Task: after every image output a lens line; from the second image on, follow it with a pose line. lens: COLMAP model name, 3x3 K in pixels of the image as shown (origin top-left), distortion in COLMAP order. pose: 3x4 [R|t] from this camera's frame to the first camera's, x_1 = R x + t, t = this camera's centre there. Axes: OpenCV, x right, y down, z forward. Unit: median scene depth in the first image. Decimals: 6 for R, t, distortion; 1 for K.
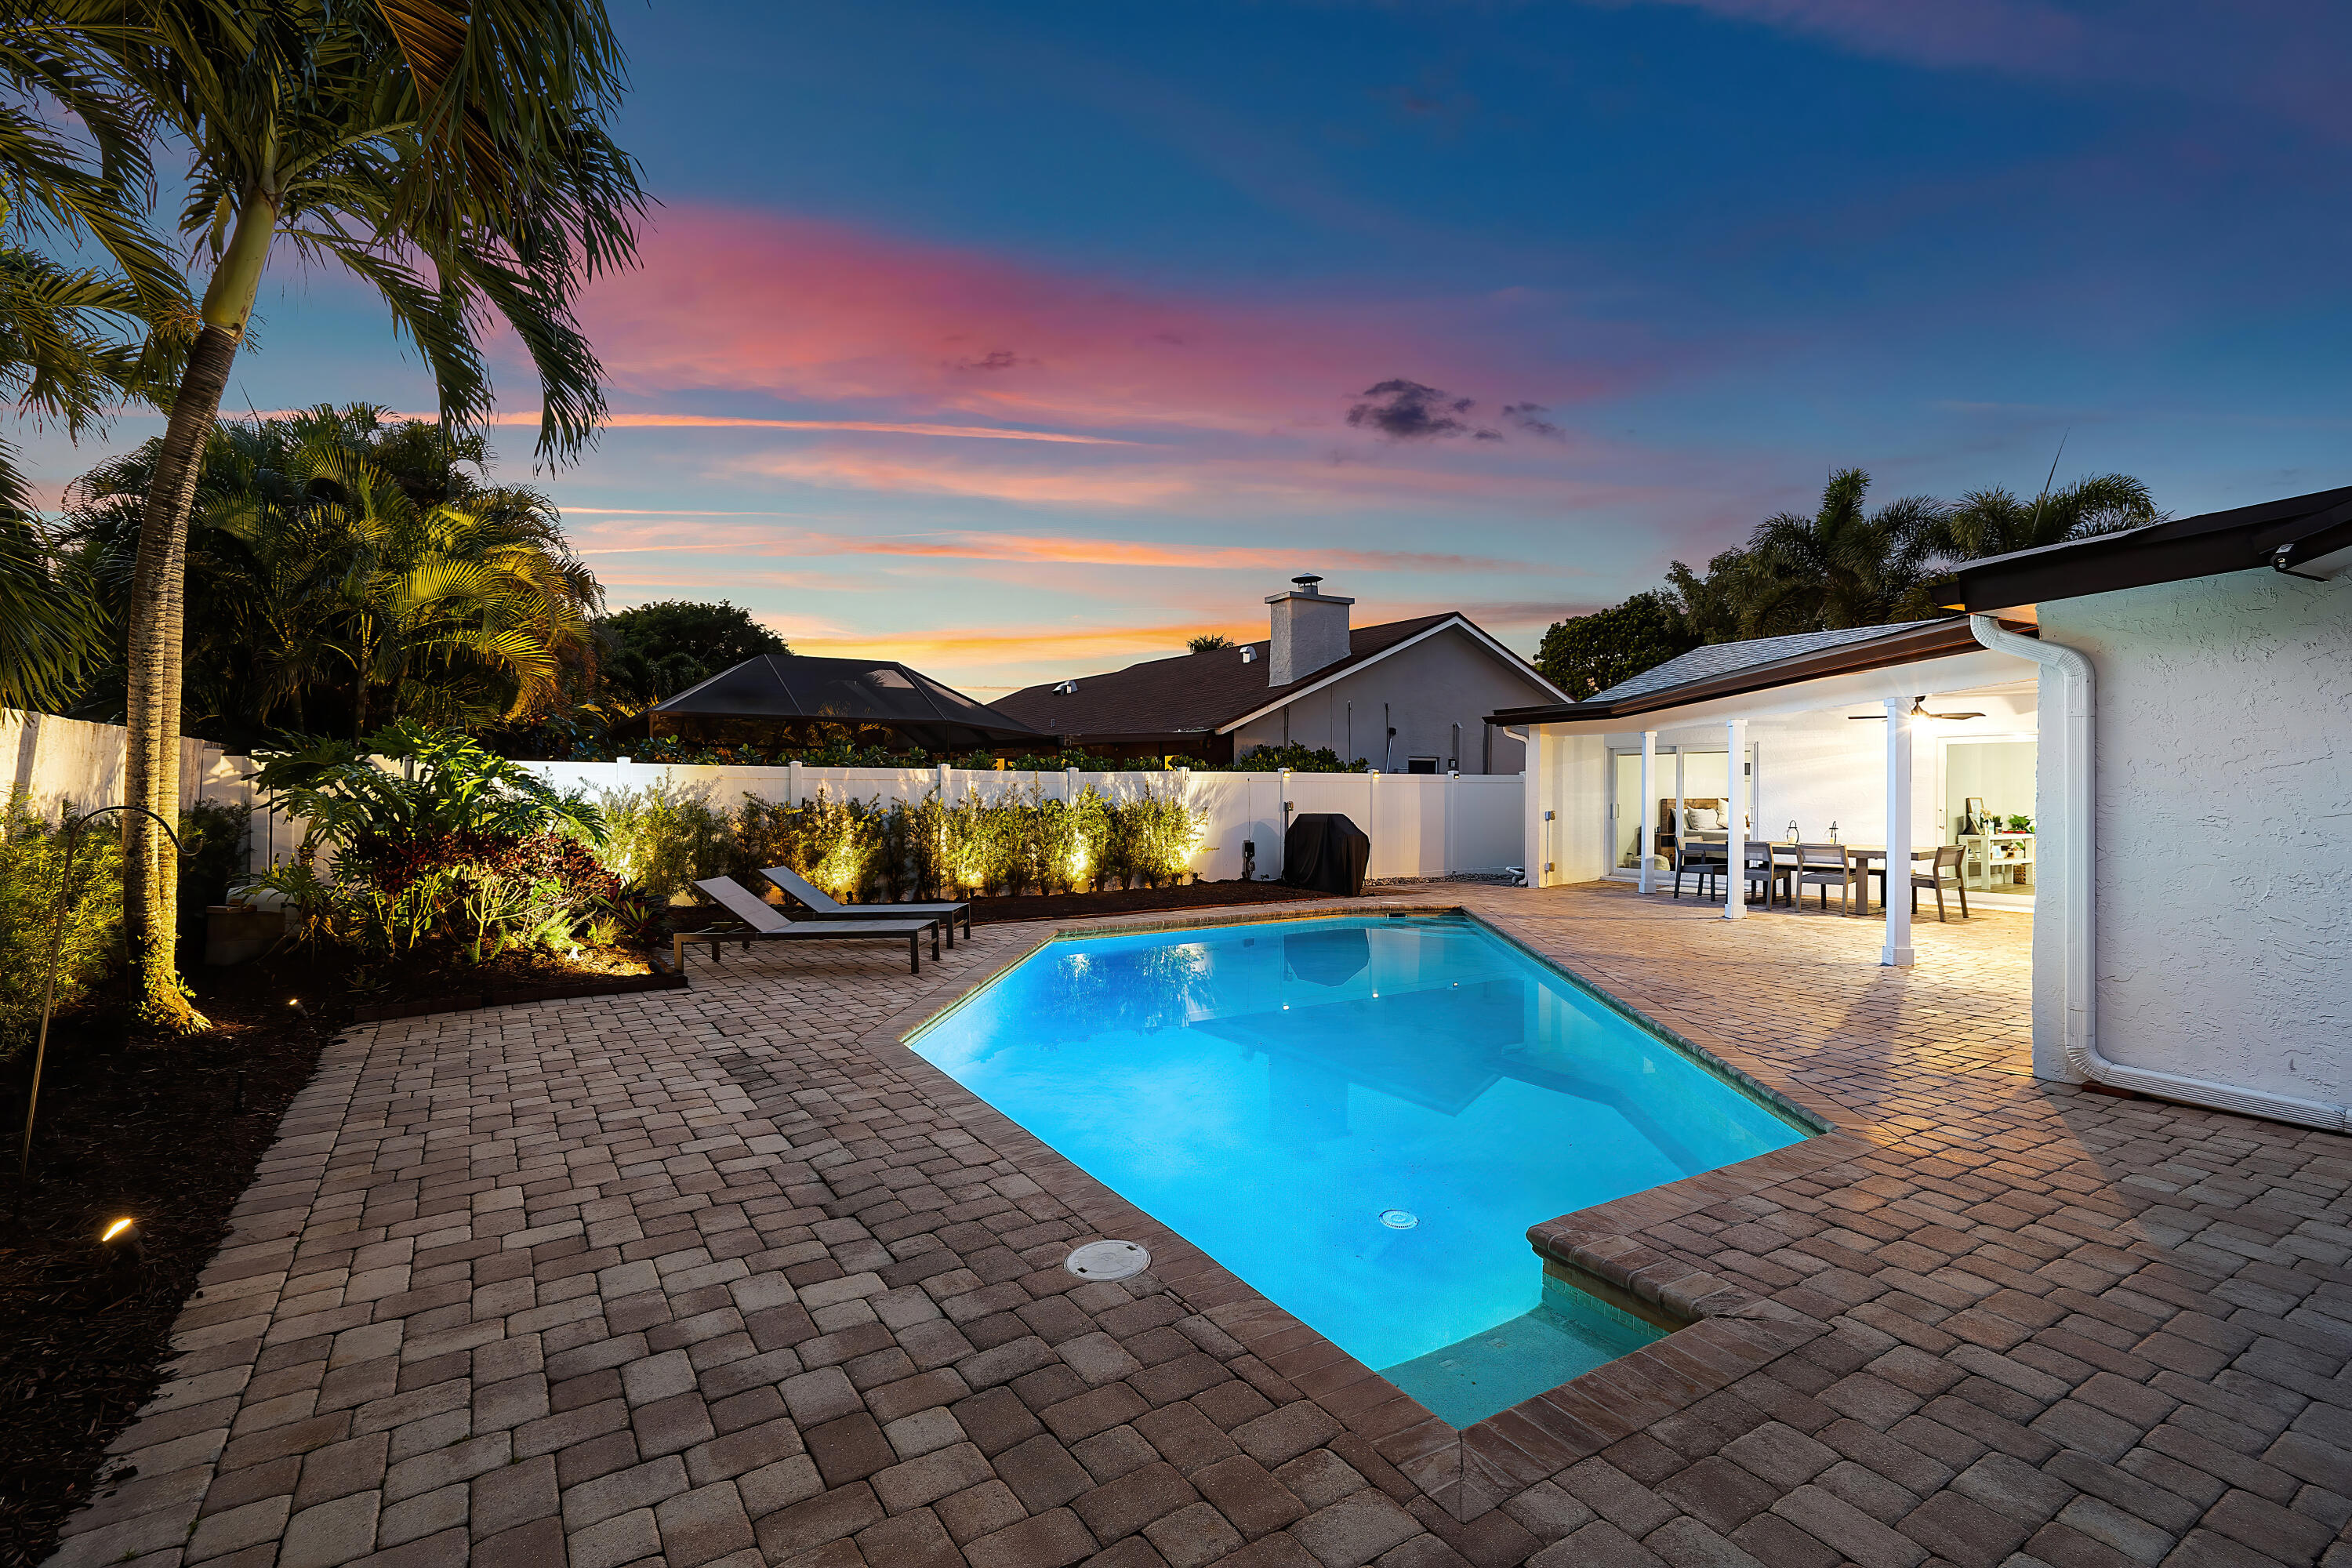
lens RADIAL K [[1070.1, 0, 1176.0], [0, 1070.1, 784.0], [0, 0, 1]] dist [-0.000685, -0.000325]
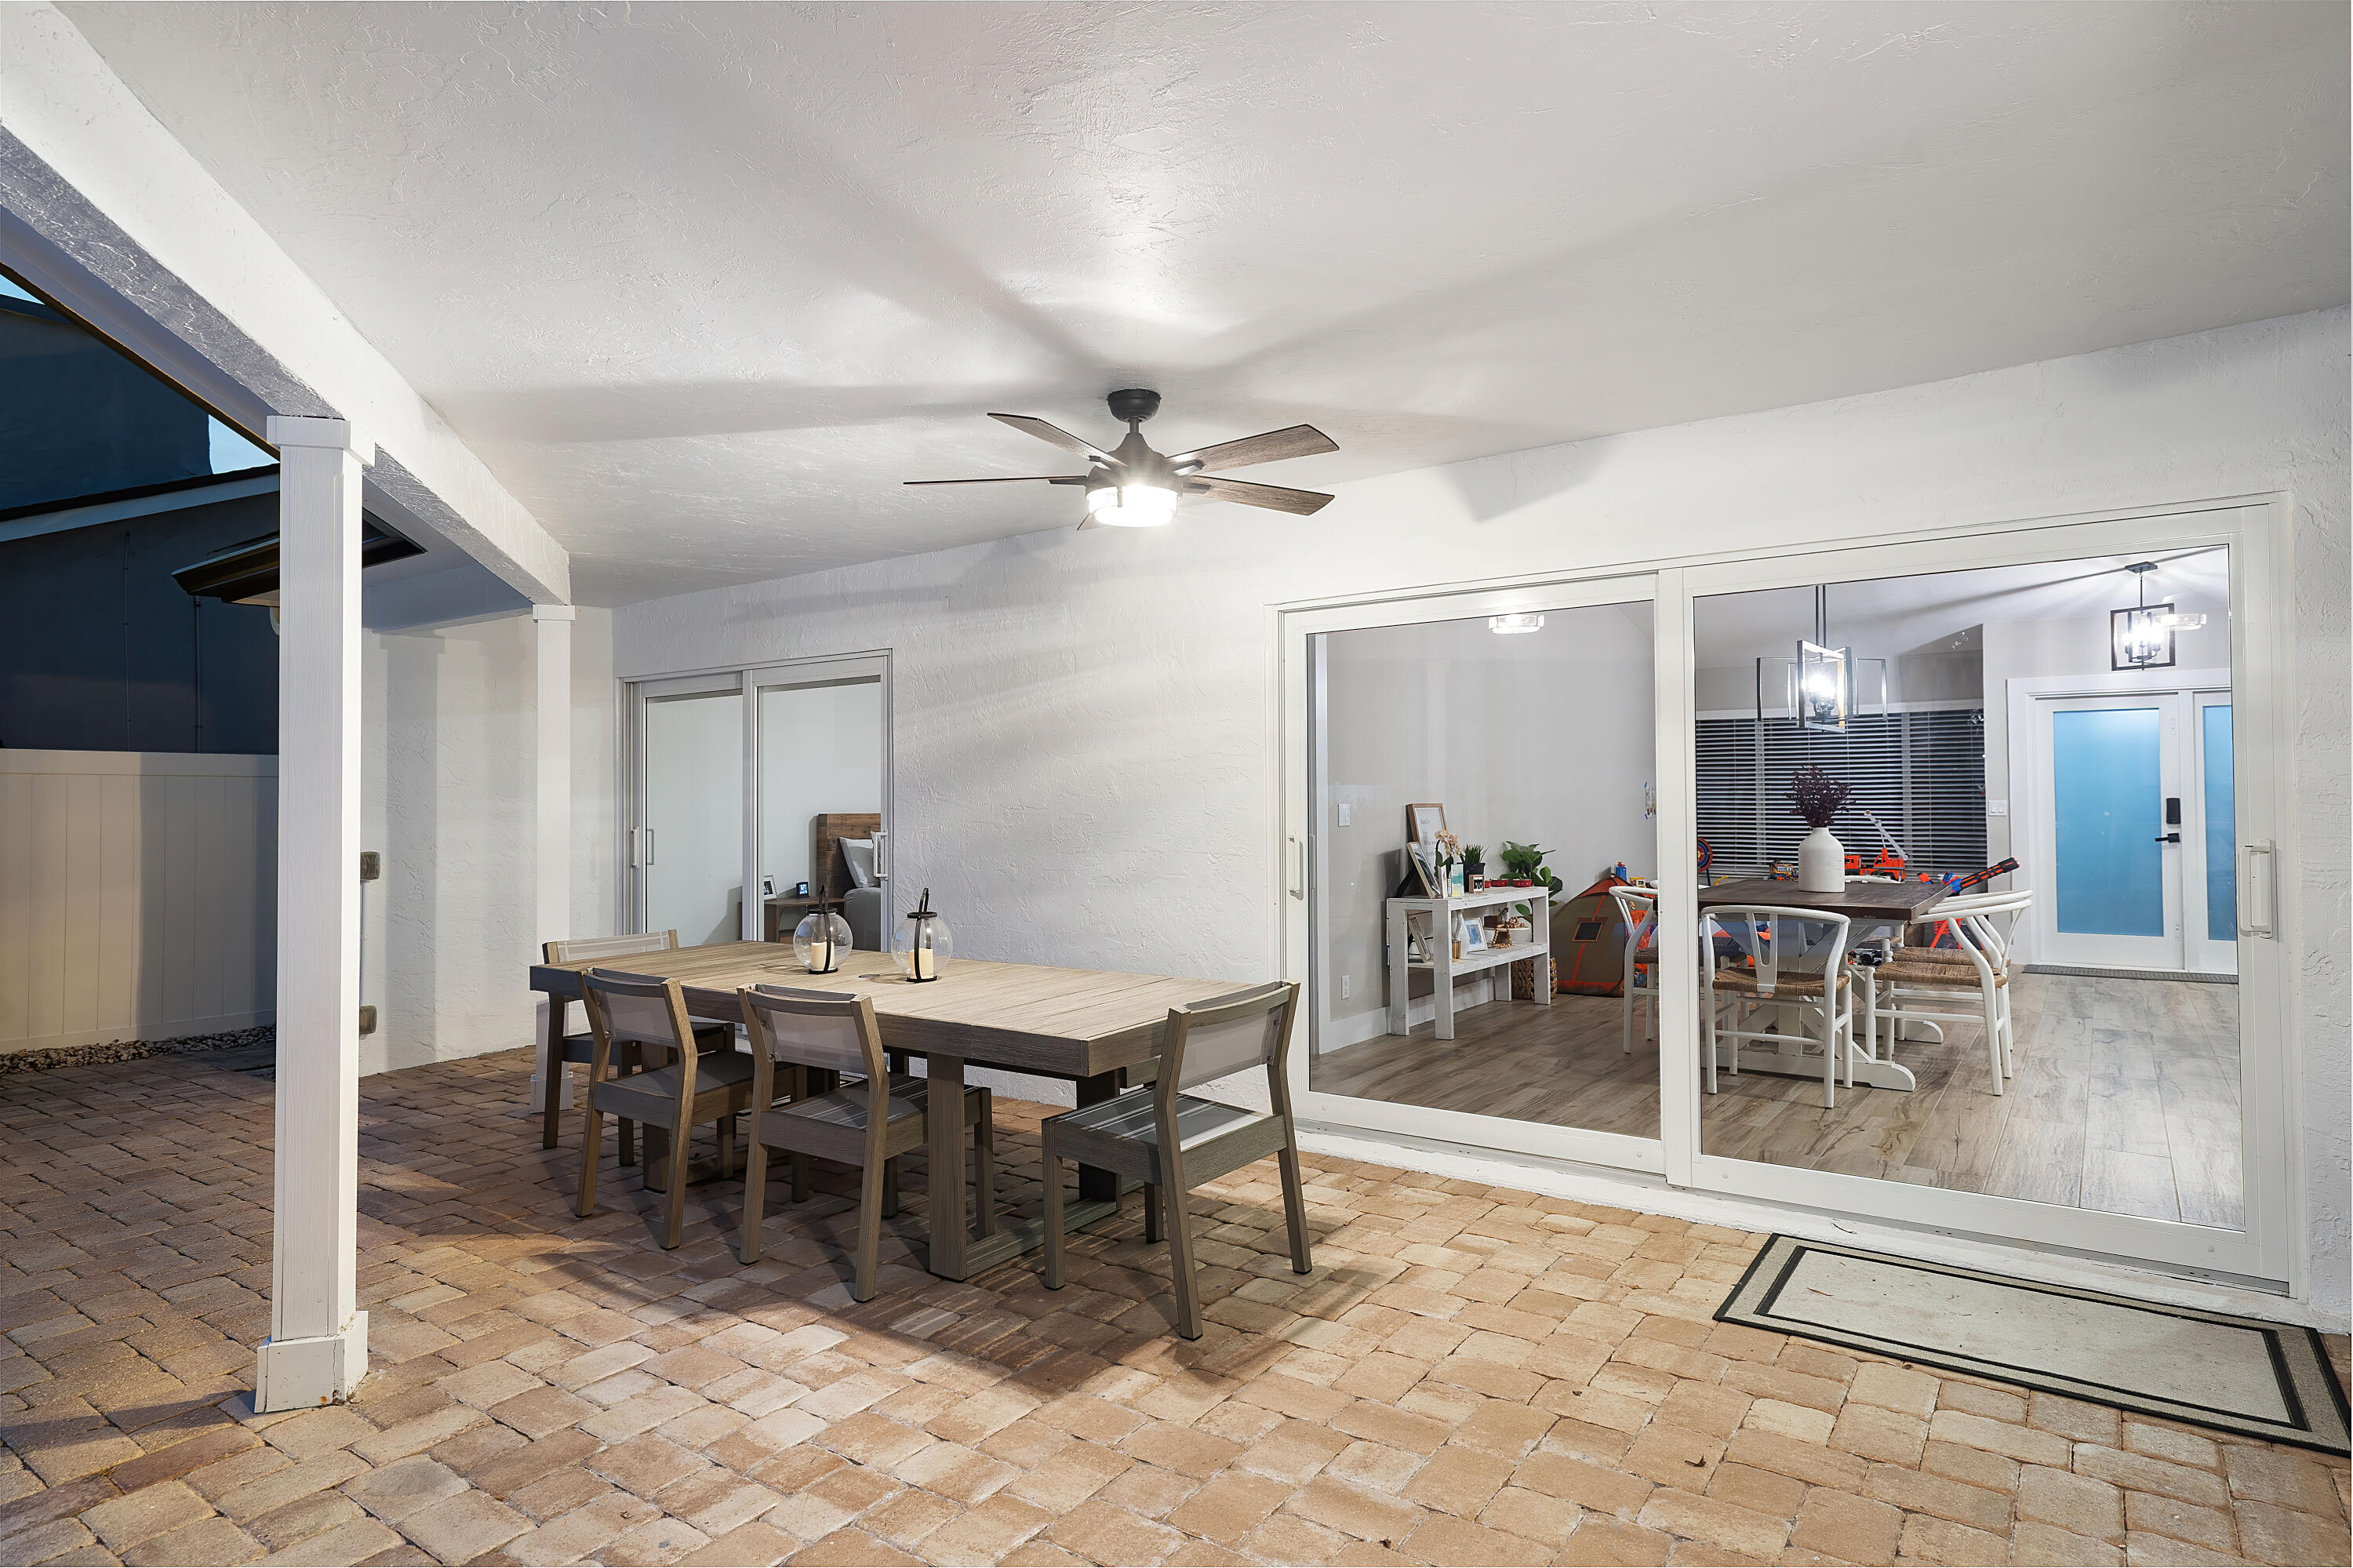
lens RADIAL K [[1270.4, 0, 1176.5], [0, 1270.4, 784.0], [0, 0, 1]] dist [-0.000319, -0.000034]
pose [[0.931349, -0.003039, 0.364115, 0.479207], [0.008776, 0.999862, -0.014104, 0.011236], [-0.364022, 0.016331, 0.931247, 0.580751]]
